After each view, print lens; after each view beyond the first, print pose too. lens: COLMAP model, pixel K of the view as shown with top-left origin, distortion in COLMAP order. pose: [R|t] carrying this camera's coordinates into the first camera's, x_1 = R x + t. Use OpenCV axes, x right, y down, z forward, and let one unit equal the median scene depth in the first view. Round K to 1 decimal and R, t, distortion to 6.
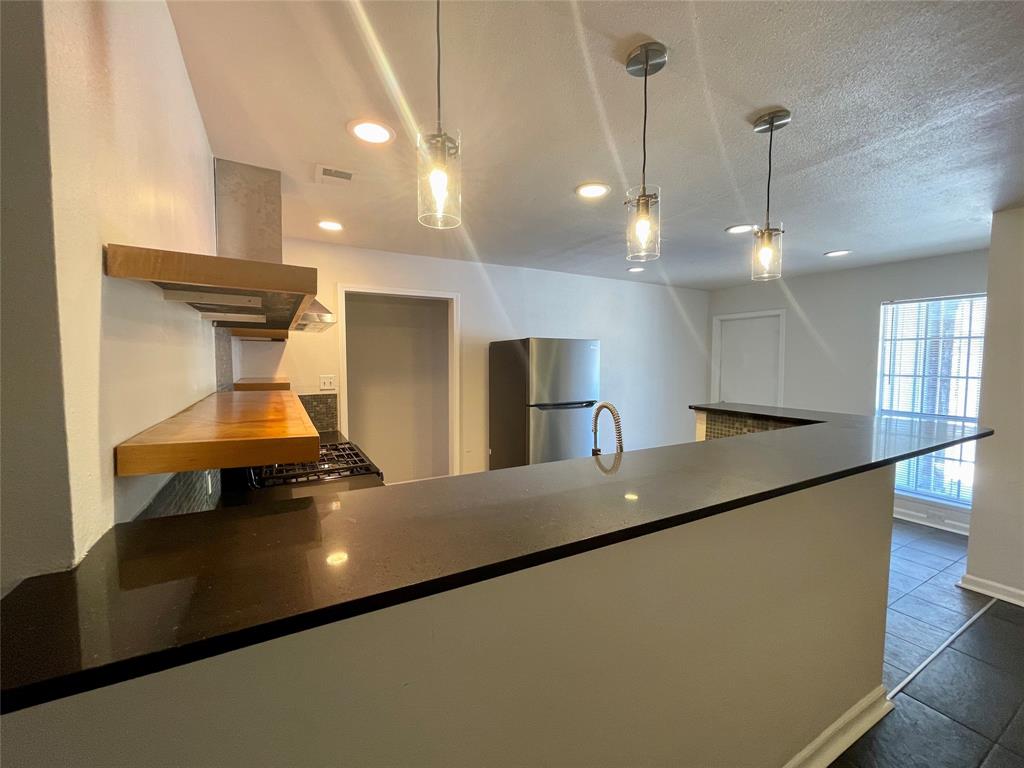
lens RADIAL K [[414.2, 0, 509.6], [0, 414.2, 384.9], [0, 0, 1]] dist [-0.001917, -0.000115]
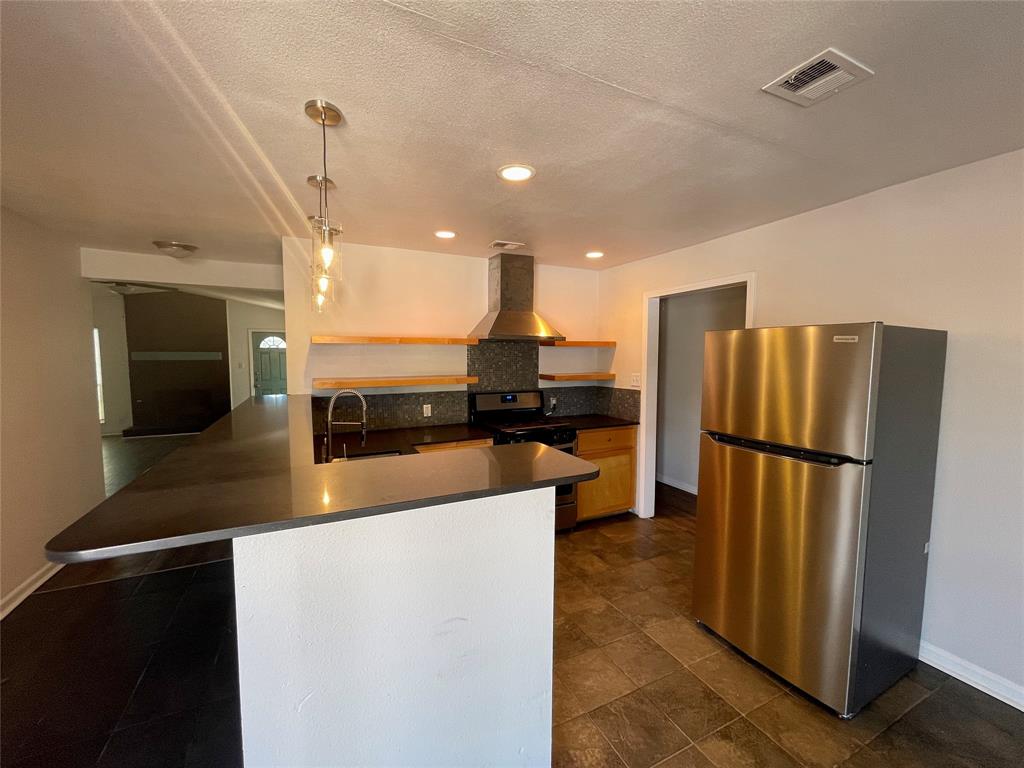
lens RADIAL K [[414.2, 0, 509.6], [0, 414.2, 384.9], [0, 0, 1]] dist [-0.001917, -0.000115]
pose [[-0.060413, 0.066541, -0.995953, 0.748962], [-0.062912, 0.995538, 0.070329, -0.051684], [0.996189, 0.066906, -0.055958, 0.713384]]
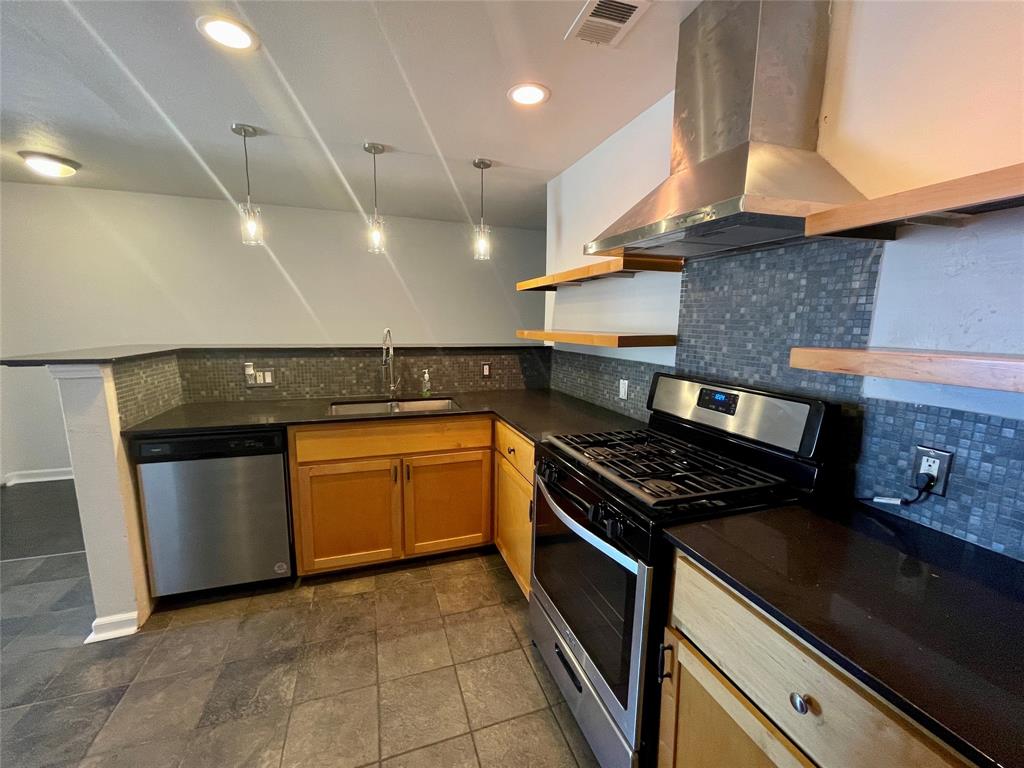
lens RADIAL K [[414.2, 0, 509.6], [0, 414.2, 384.9], [0, 0, 1]] dist [-0.001917, -0.000115]
pose [[-0.984023, -0.047344, 0.171631, -0.253909], [-0.010336, 0.977561, 0.210399, -0.040884], [-0.177741, 0.205263, -0.962432, 1.121464]]
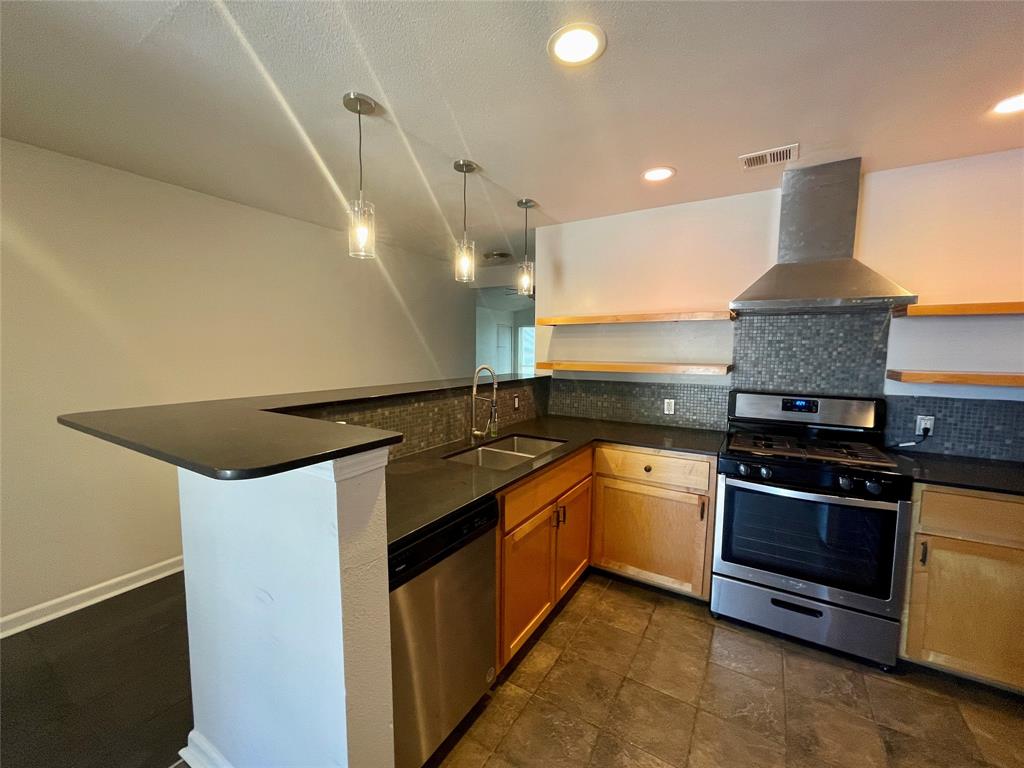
lens RADIAL K [[414.2, 0, 509.6], [0, 414.2, 384.9], [0, 0, 1]] dist [-0.001917, -0.000115]
pose [[-0.874369, 0.029343, -0.484373, 0.392194], [-0.043962, 0.989276, 0.139288, -0.045337], [0.483266, 0.143083, -0.863702, 1.023610]]
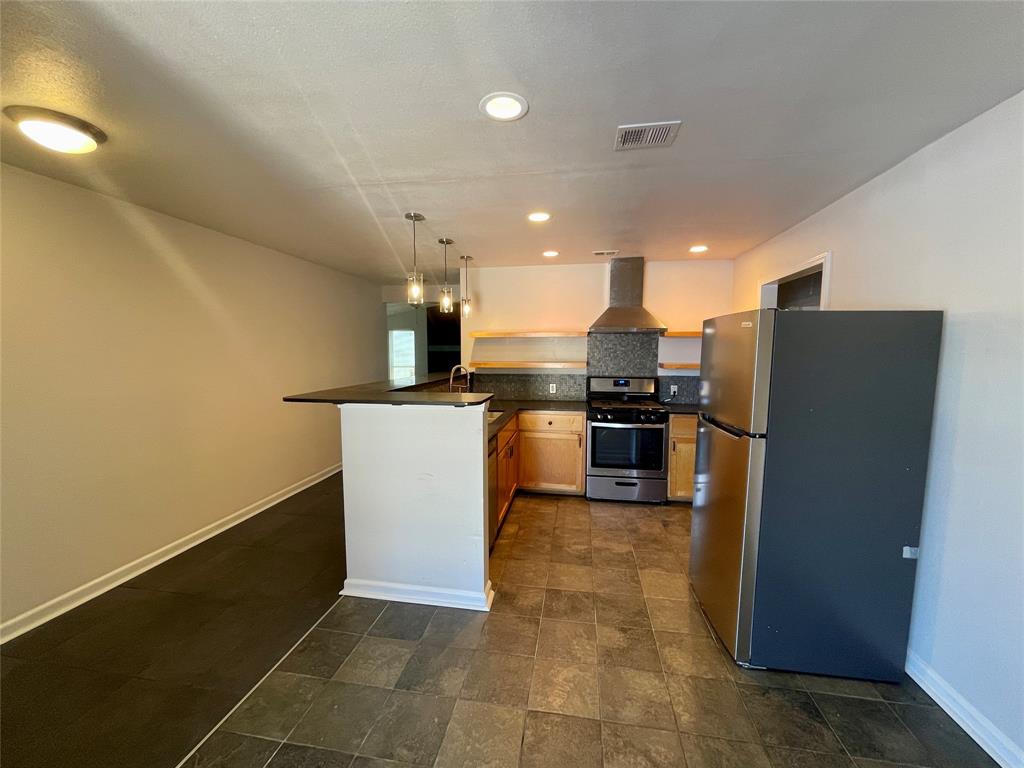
lens RADIAL K [[414.2, 0, 509.6], [0, 414.2, 384.9], [0, 0, 1]] dist [-0.001917, -0.000115]
pose [[-0.625149, 0.060046, -0.778192, 0.865016], [-0.054428, 0.991255, 0.120210, -0.066643], [0.778605, 0.117505, -0.616414, 1.191845]]
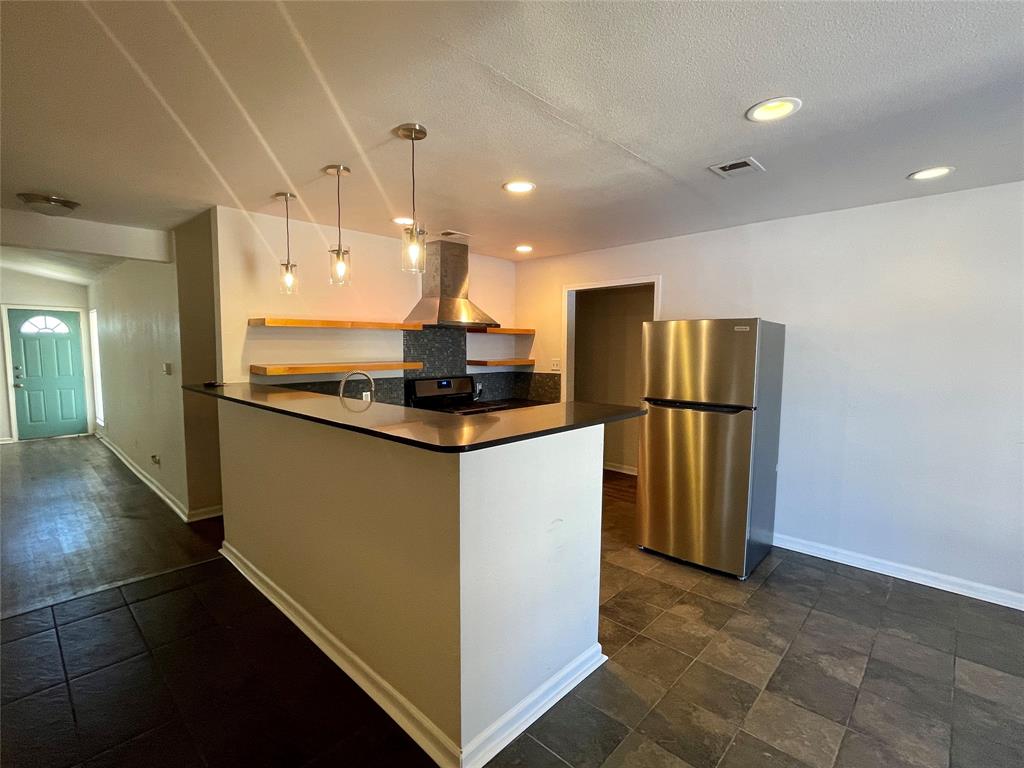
lens RADIAL K [[479.3, 0, 512.0], [0, 479.3, 384.0], [0, 0, 1]] dist [-0.001785, -0.000083]
pose [[0.301288, 0.070299, -0.950938, 0.942566], [-0.060830, 0.996664, 0.054407, -0.018064], [0.951591, 0.041454, 0.304559, 0.419677]]
